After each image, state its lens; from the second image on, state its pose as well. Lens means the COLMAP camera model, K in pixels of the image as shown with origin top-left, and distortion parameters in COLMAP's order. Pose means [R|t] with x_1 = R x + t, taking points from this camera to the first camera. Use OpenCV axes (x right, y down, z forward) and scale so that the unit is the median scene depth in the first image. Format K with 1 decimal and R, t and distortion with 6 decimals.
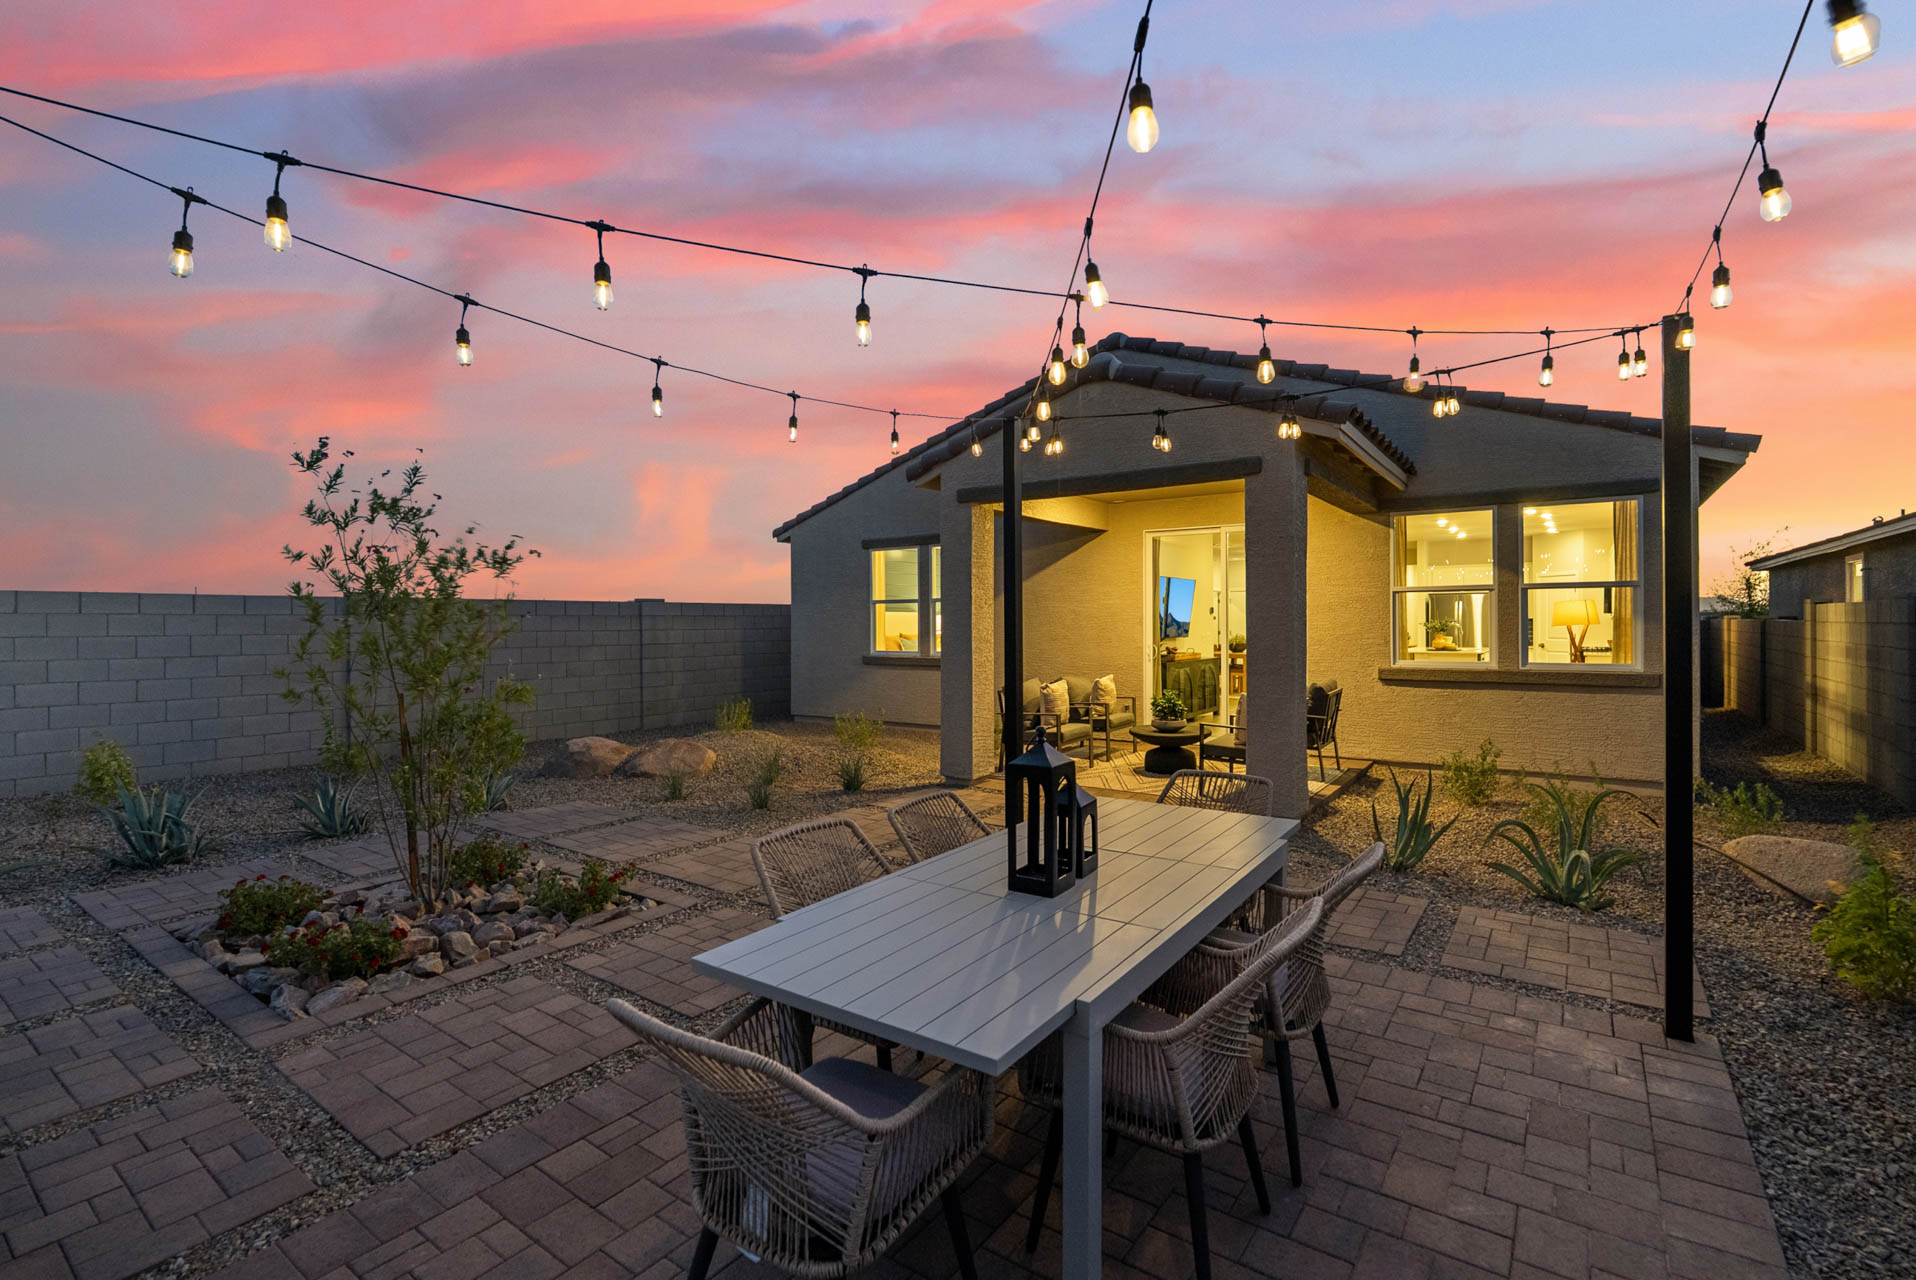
lens RADIAL K [[873.6, 0, 961.5], [0, 873.6, 627.4], [0, 0, 1]] dist [-0.011189, 0.002713]
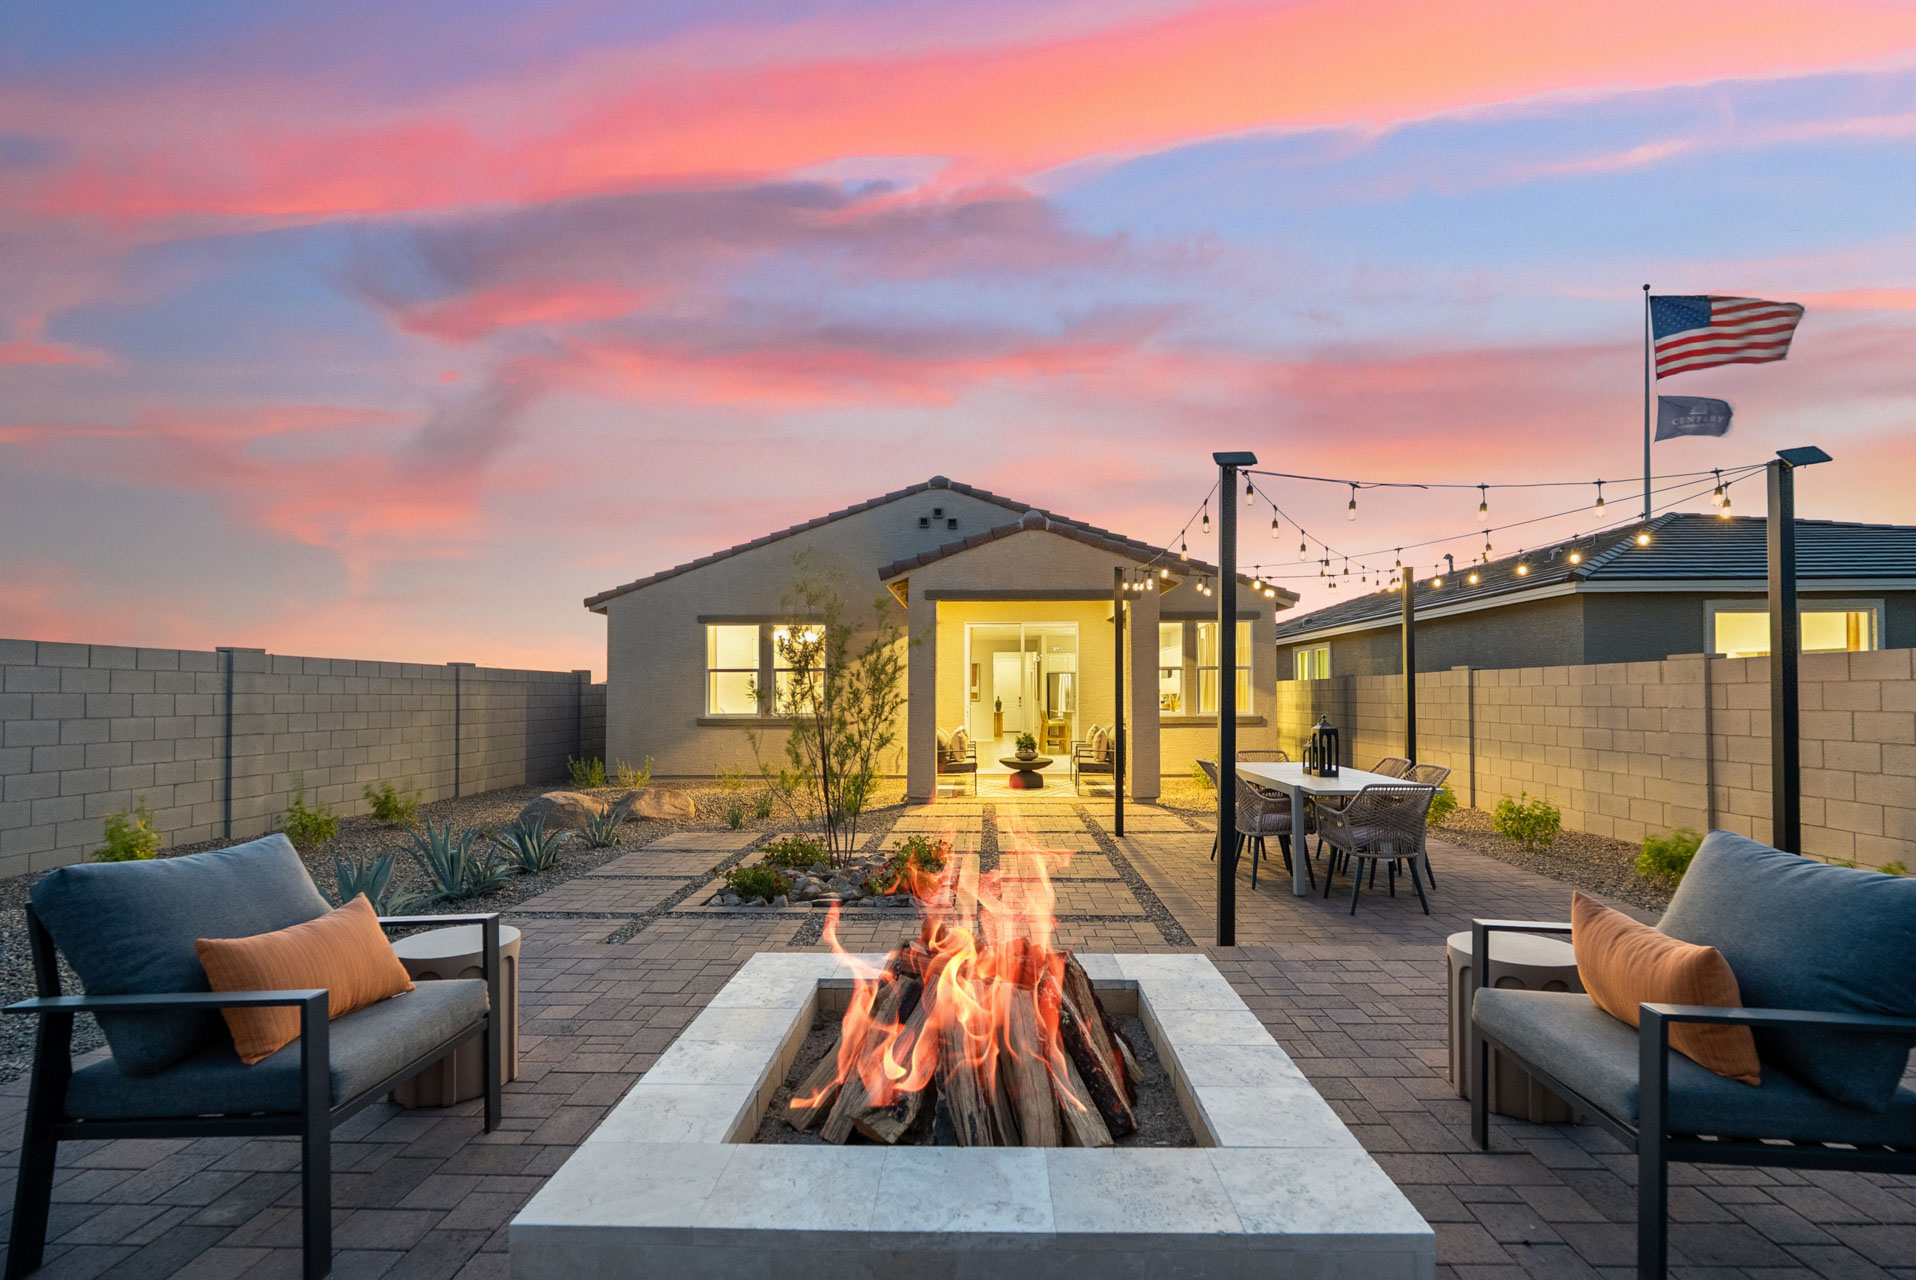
lens RADIAL K [[873.6, 0, 962.7], [0, 873.6, 678.5], [0, 0, 1]] dist [-0.011189, 0.002713]
pose [[0.829732, 0.013481, 0.557999, -0.565236], [0.002713, 0.999599, -0.028185, 0.017580], [-0.558156, 0.024900, 0.829363, -0.144299]]
